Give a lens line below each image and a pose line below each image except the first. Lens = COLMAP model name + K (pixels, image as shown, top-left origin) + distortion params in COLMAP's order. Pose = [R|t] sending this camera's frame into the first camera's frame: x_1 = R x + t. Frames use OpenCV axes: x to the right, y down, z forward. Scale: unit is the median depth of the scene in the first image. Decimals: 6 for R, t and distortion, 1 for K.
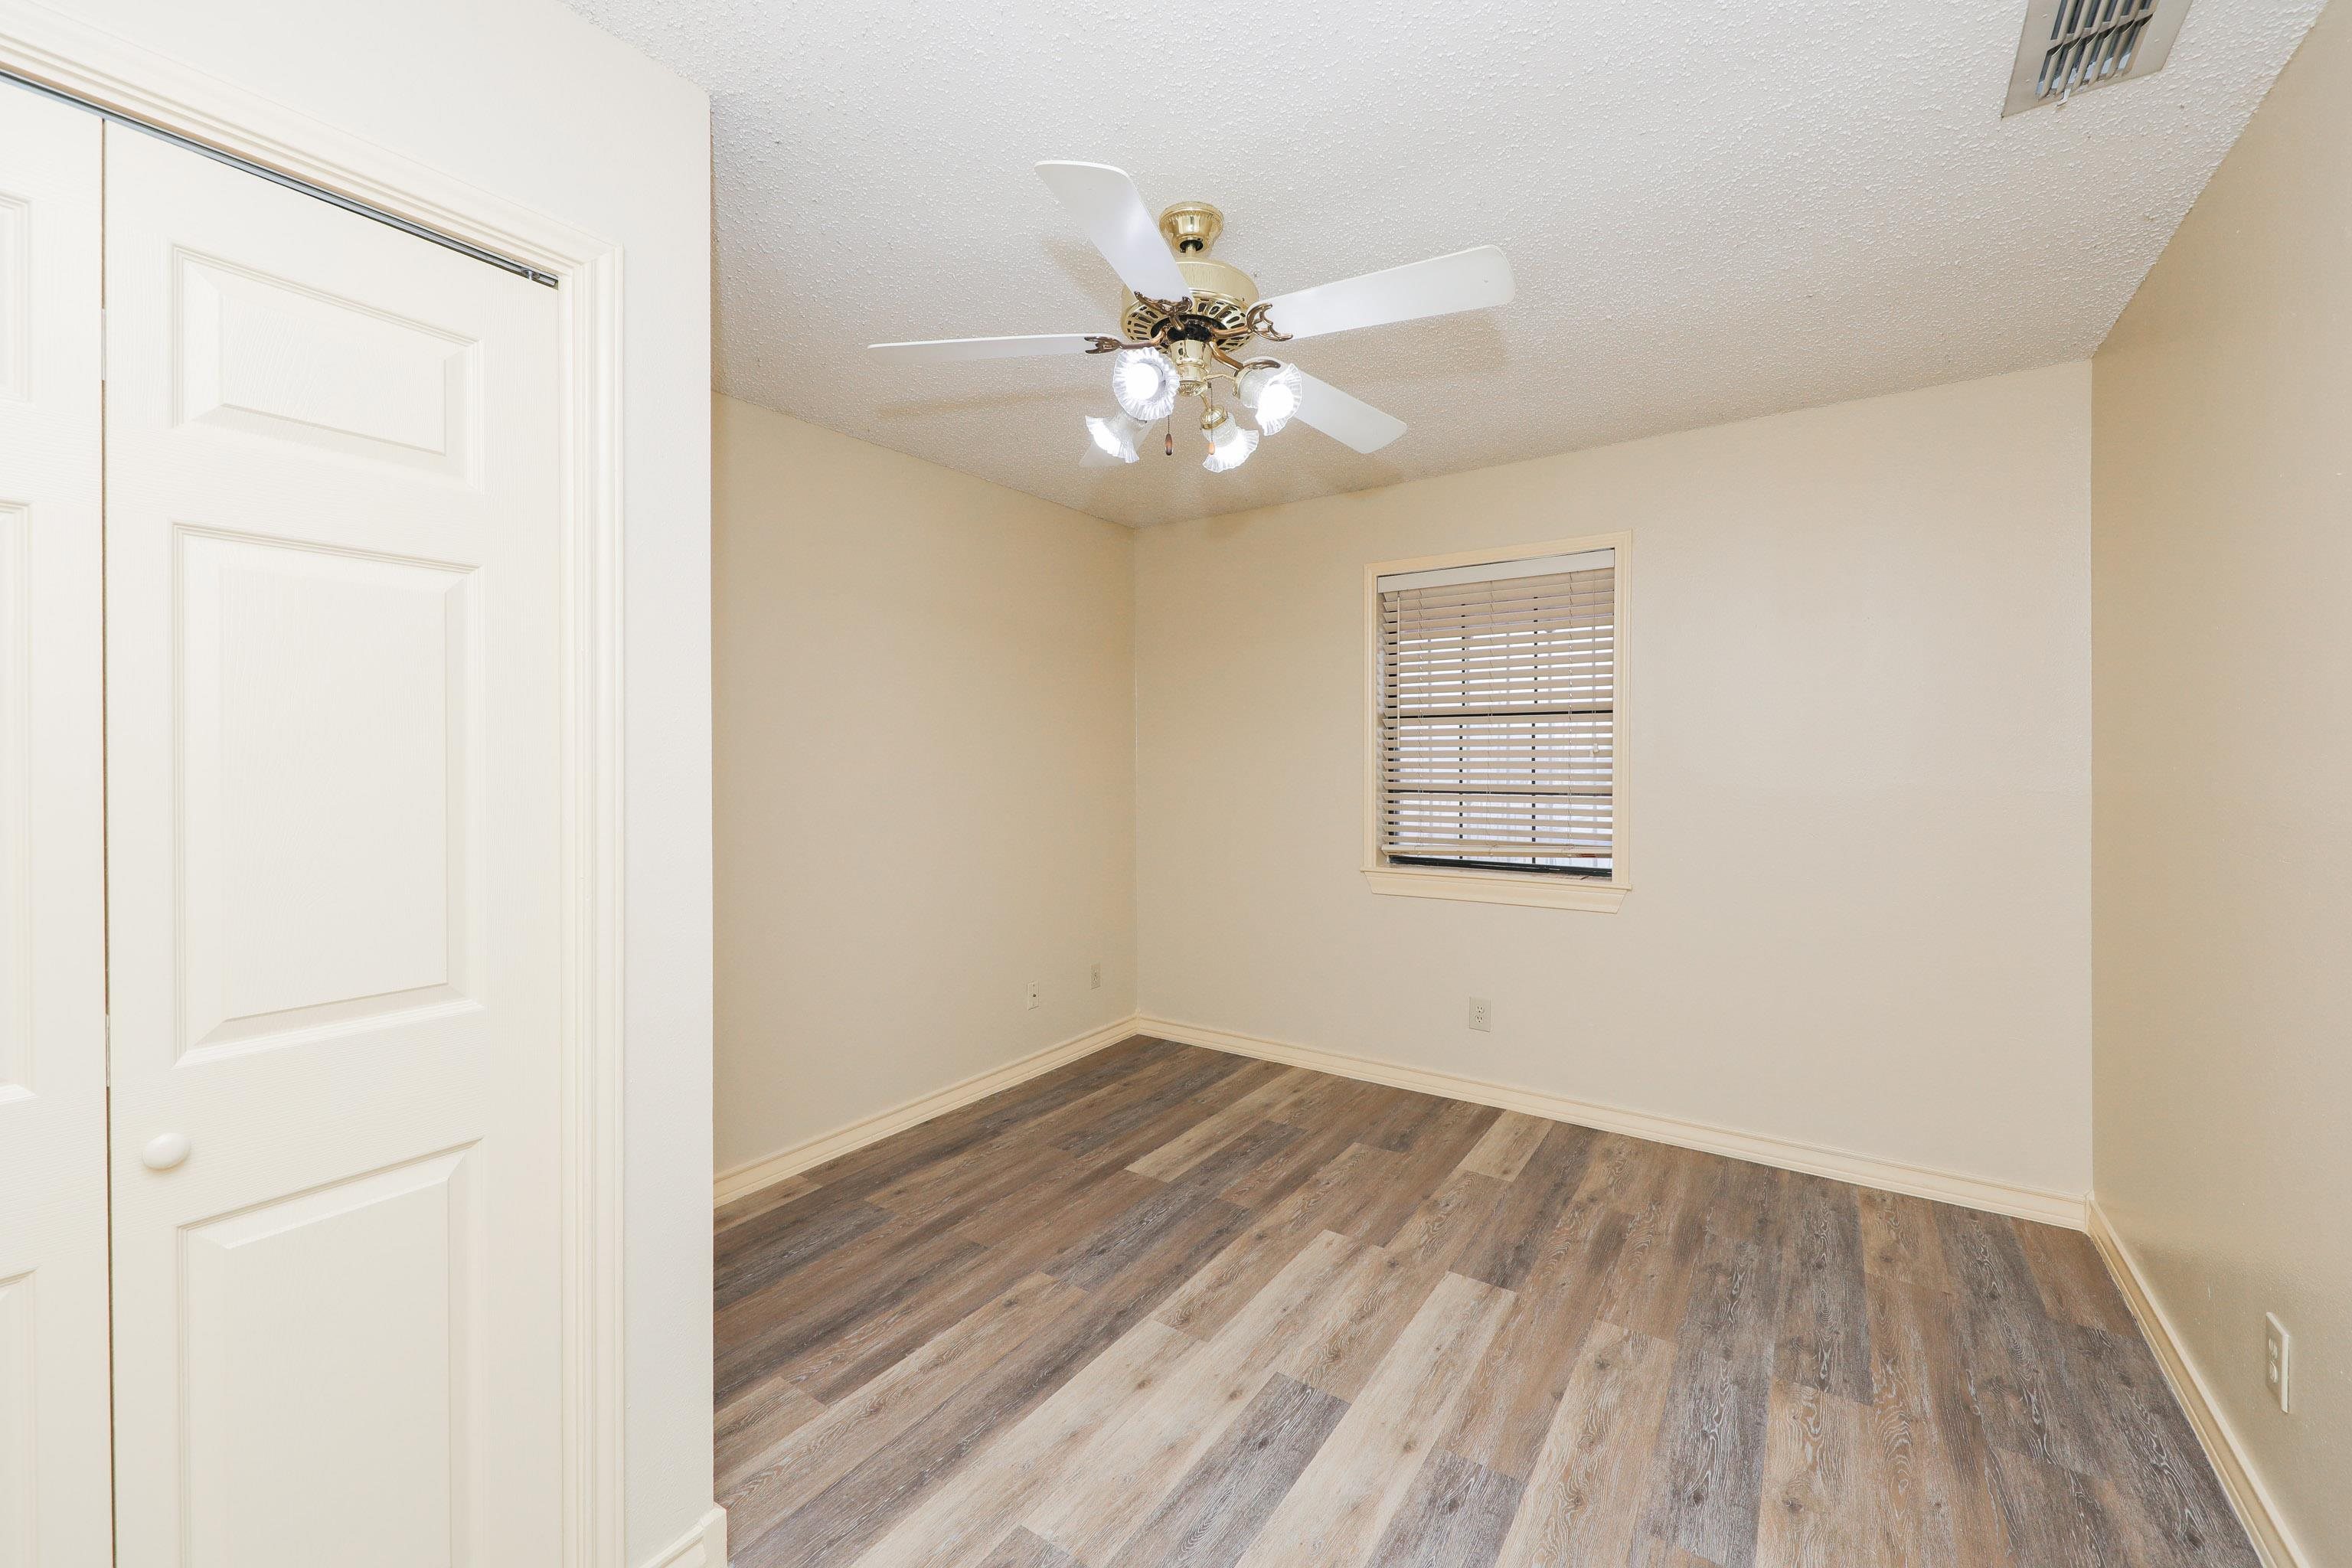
lens RADIAL K [[955.0, 0, 1176.0], [0, 955.0, 784.0], [0, 0, 1]] dist [0.016370, -0.007297]
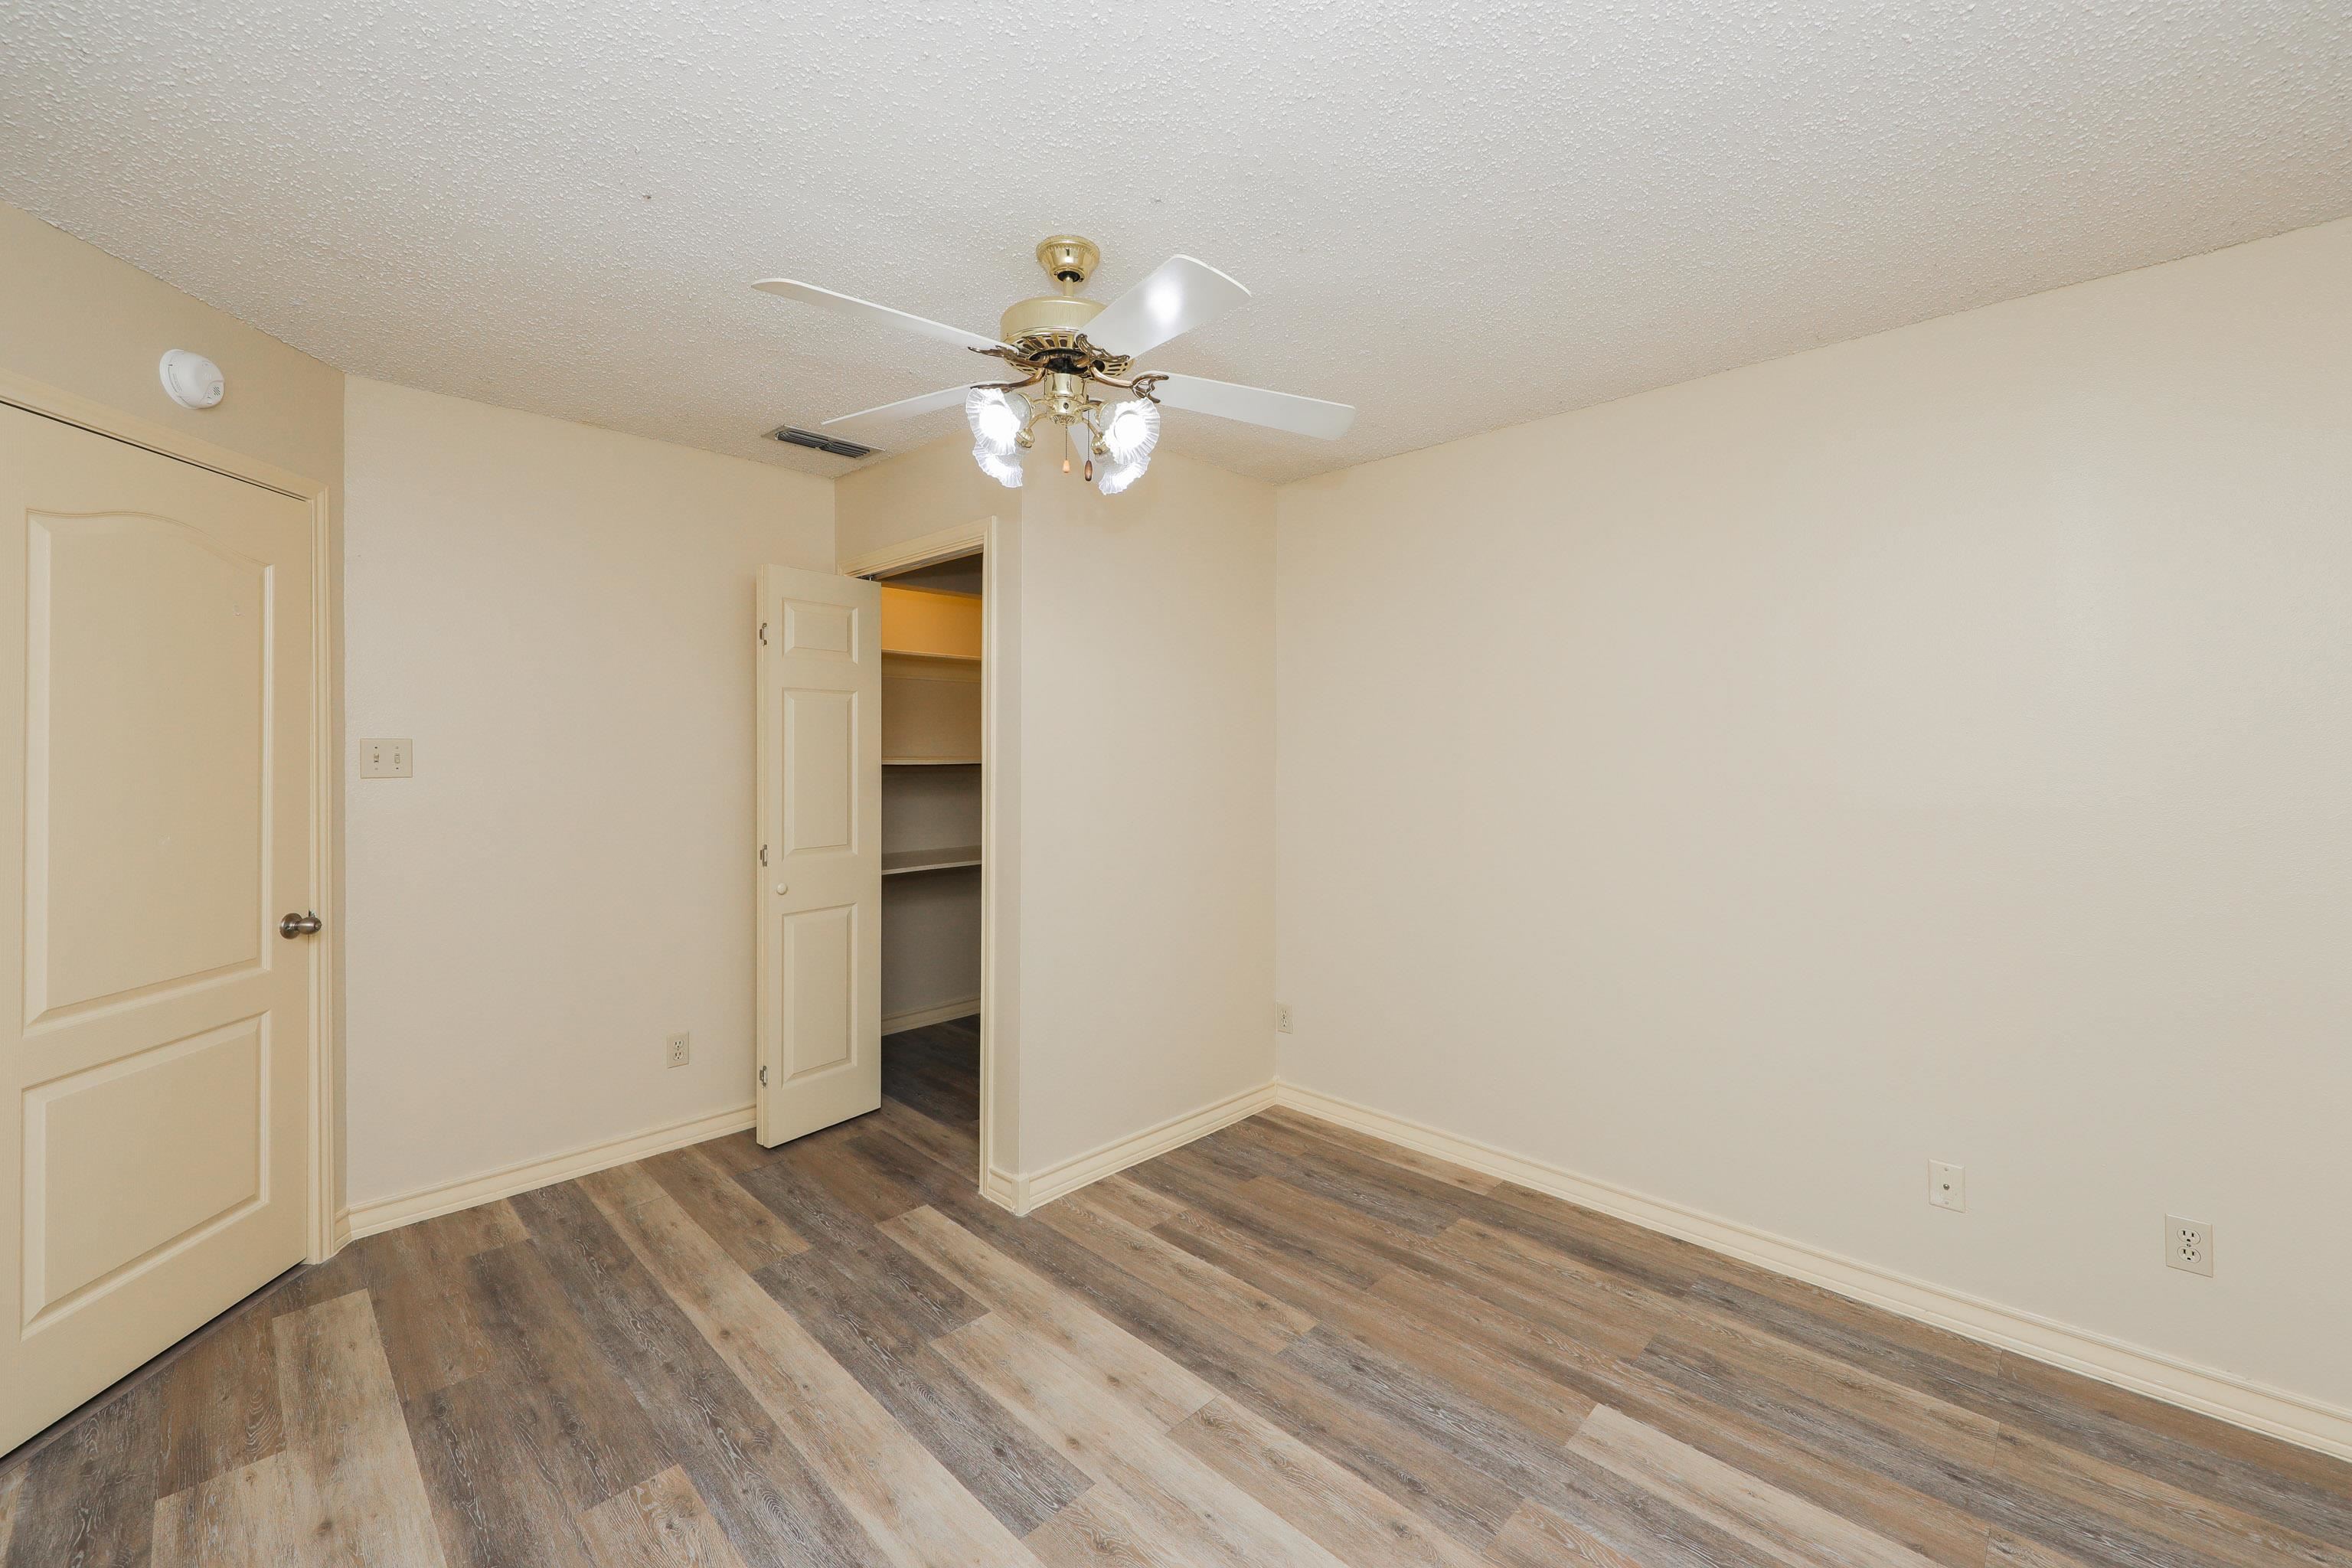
lens RADIAL K [[928.7, 0, 1177.6], [0, 928.7, 779.7], [0, 0, 1]] dist [0.012917, -0.005920]
pose [[-0.171761, 0.036267, -0.984471, 0.710783], [-0.029118, 0.998699, 0.041872, -0.053283], [0.984708, 0.035858, -0.170481, 0.935165]]
